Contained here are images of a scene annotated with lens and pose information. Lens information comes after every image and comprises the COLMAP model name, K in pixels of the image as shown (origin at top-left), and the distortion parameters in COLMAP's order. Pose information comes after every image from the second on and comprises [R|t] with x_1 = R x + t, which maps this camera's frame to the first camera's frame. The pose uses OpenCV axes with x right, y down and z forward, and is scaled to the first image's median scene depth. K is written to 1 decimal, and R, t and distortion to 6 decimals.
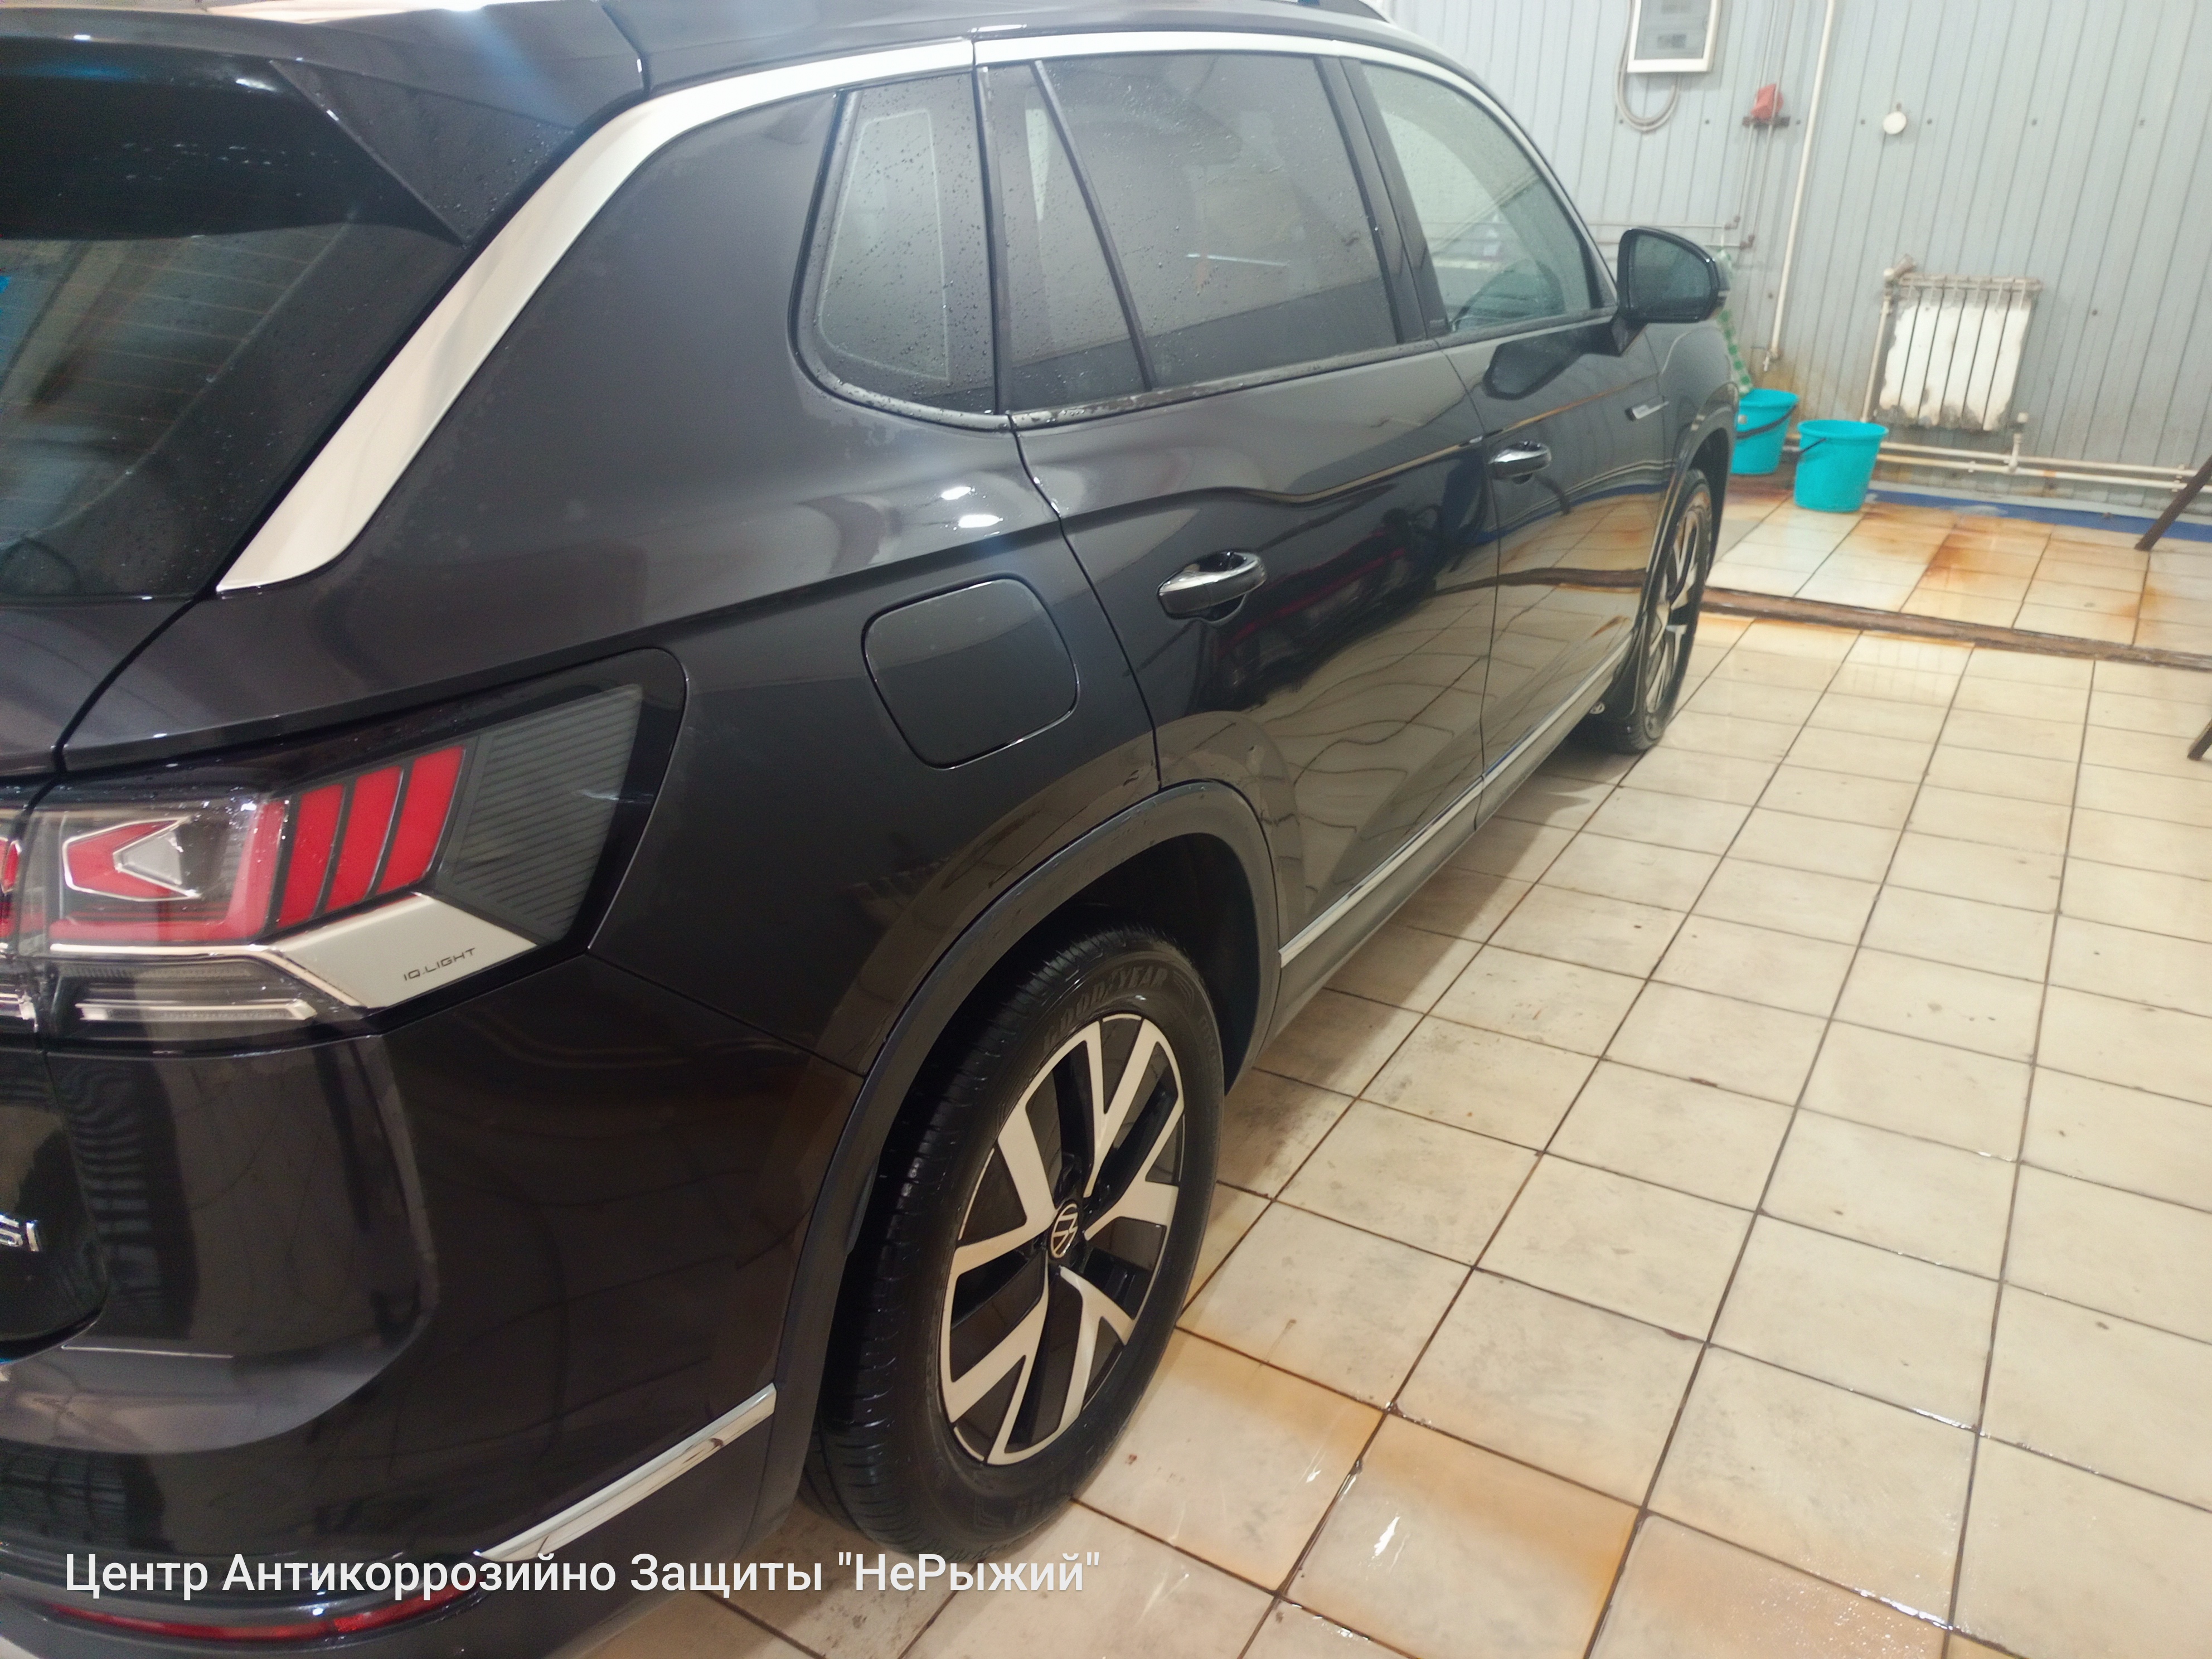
lens RADIAL K [[1585.4, 0, 1106.0], [0, 1585.4, 829.5], [0, 0, 1]] dist [0.001766, -0.123180]
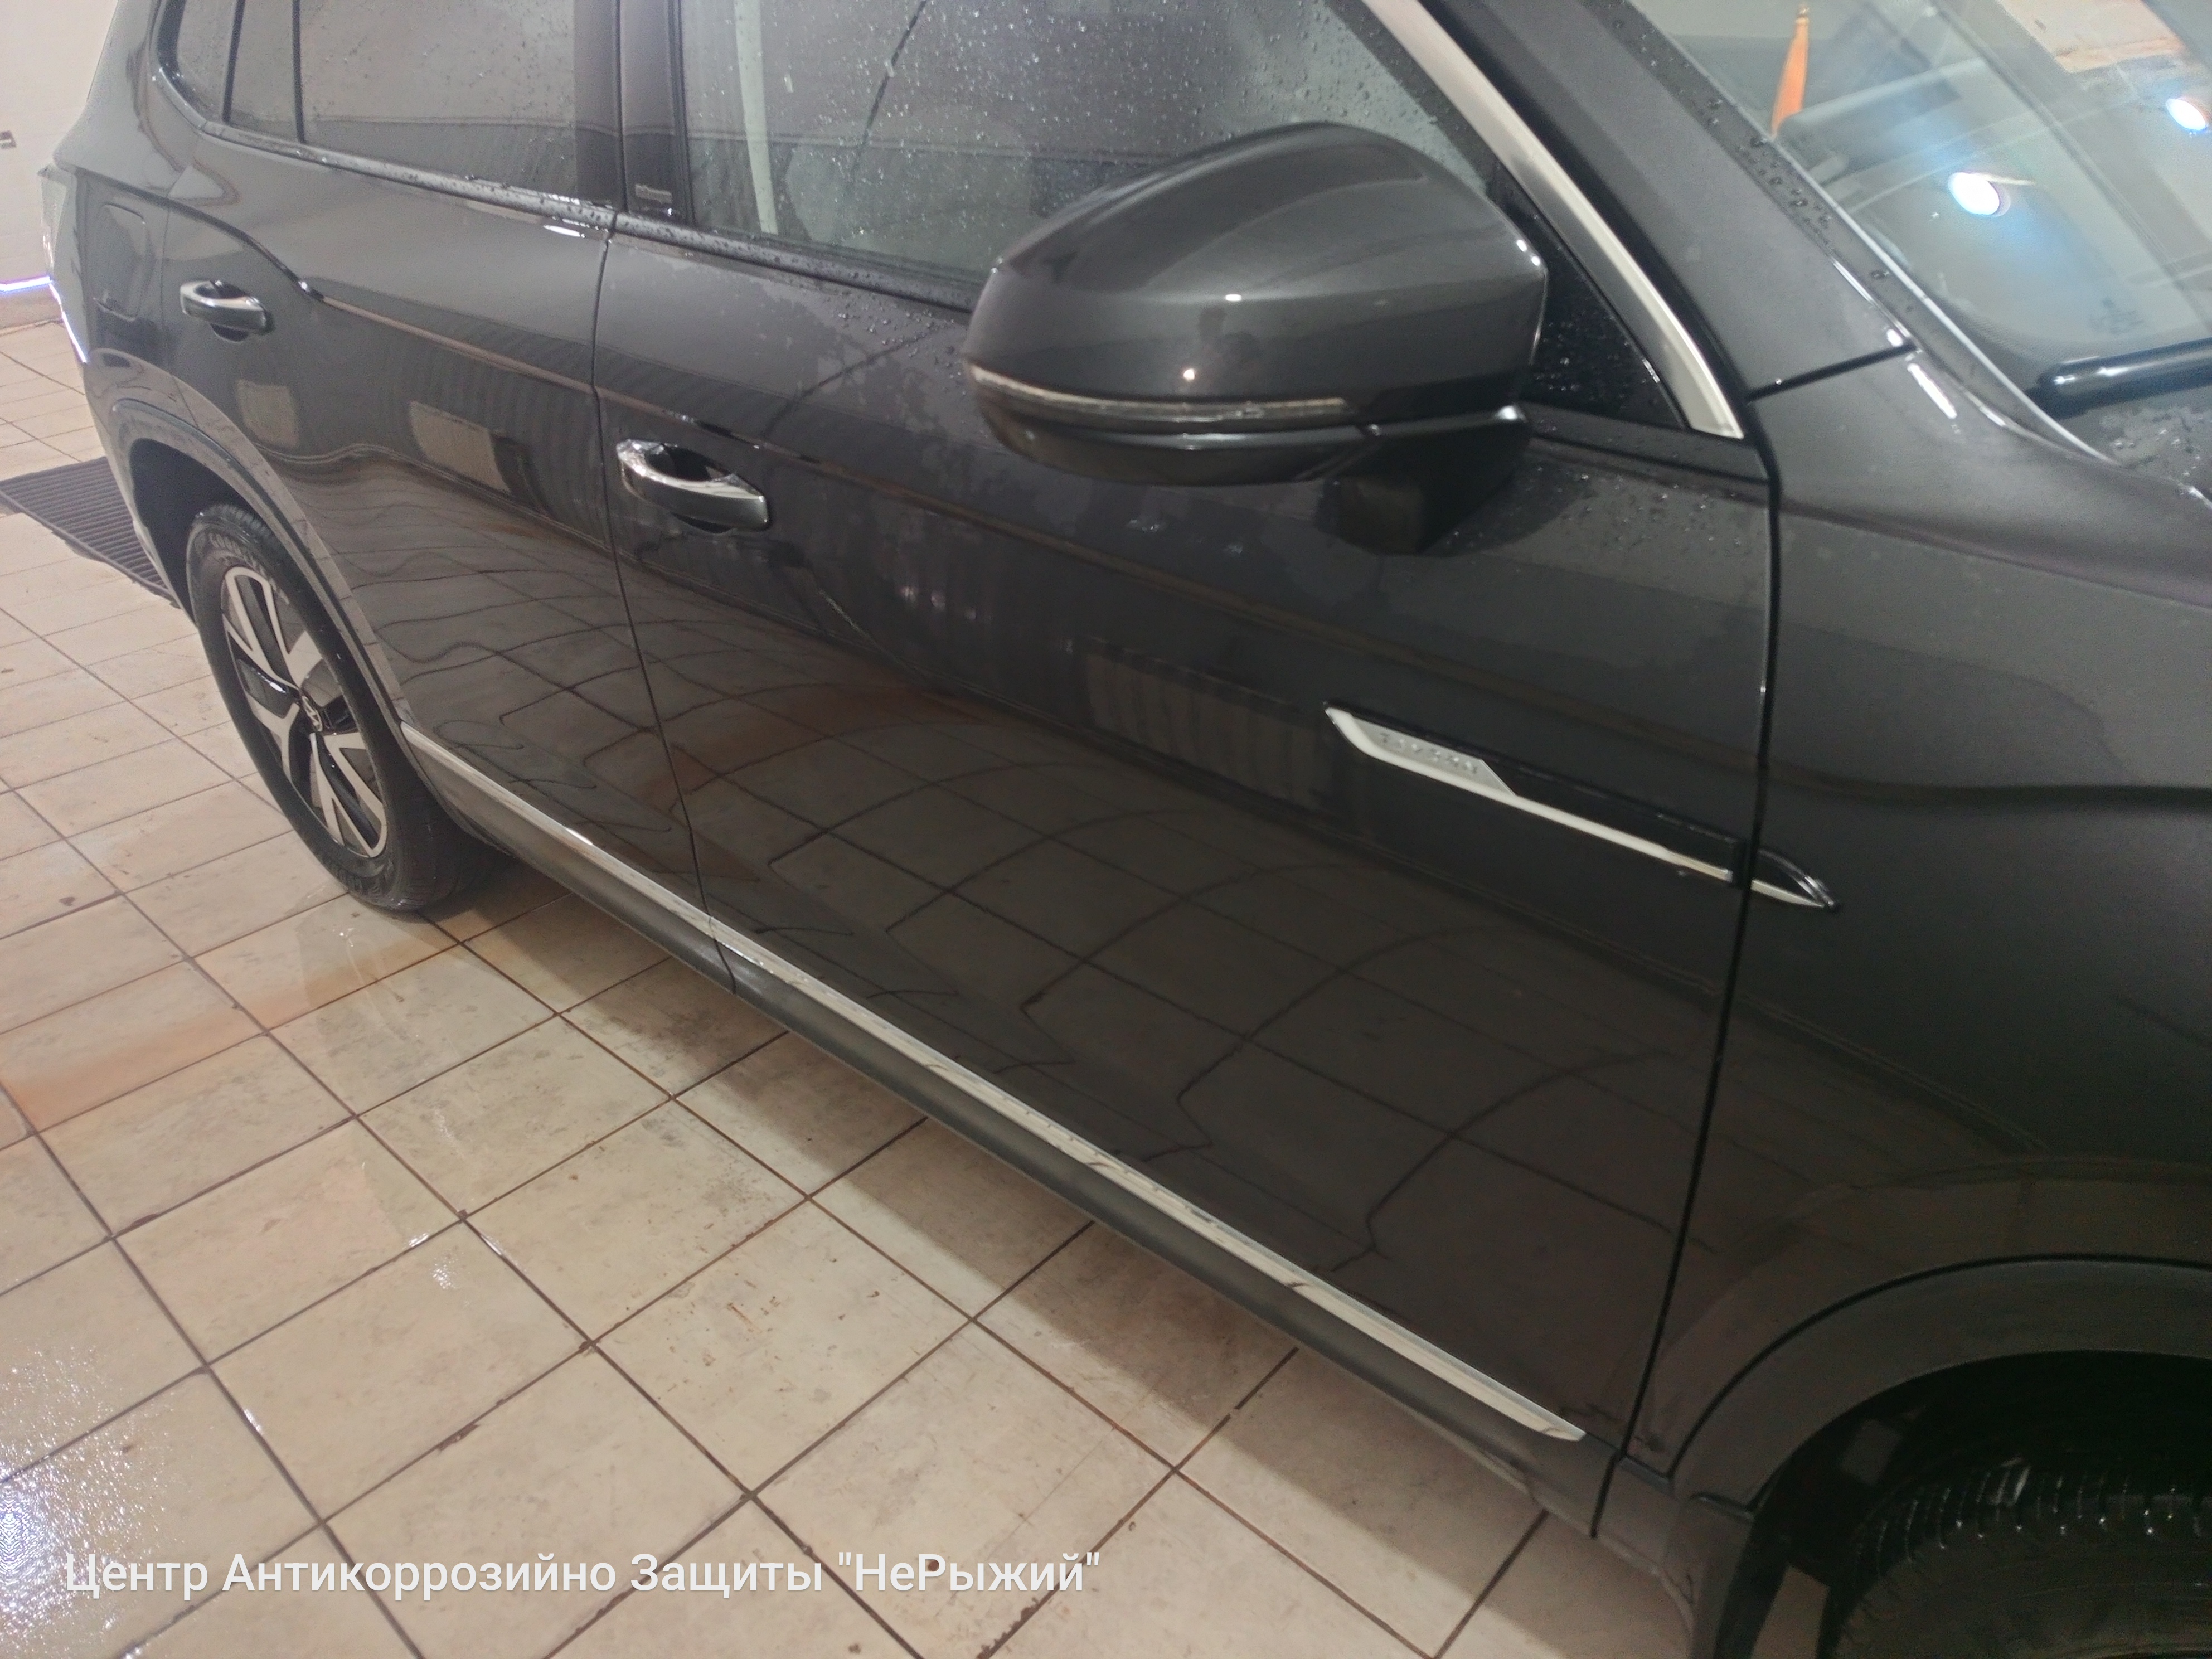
lens RADIAL K [[1560.2, 0, 1106.0], [0, 1560.2, 829.5], [0, 0, 1]] dist [-0.038979, -0.002360]
pose [[-0.183846, 0.542782, -0.819505, 0.698370], [-0.342251, 0.746199, 0.571009, -0.474856], [0.921447, 0.385454, 0.048582, 1.093353]]
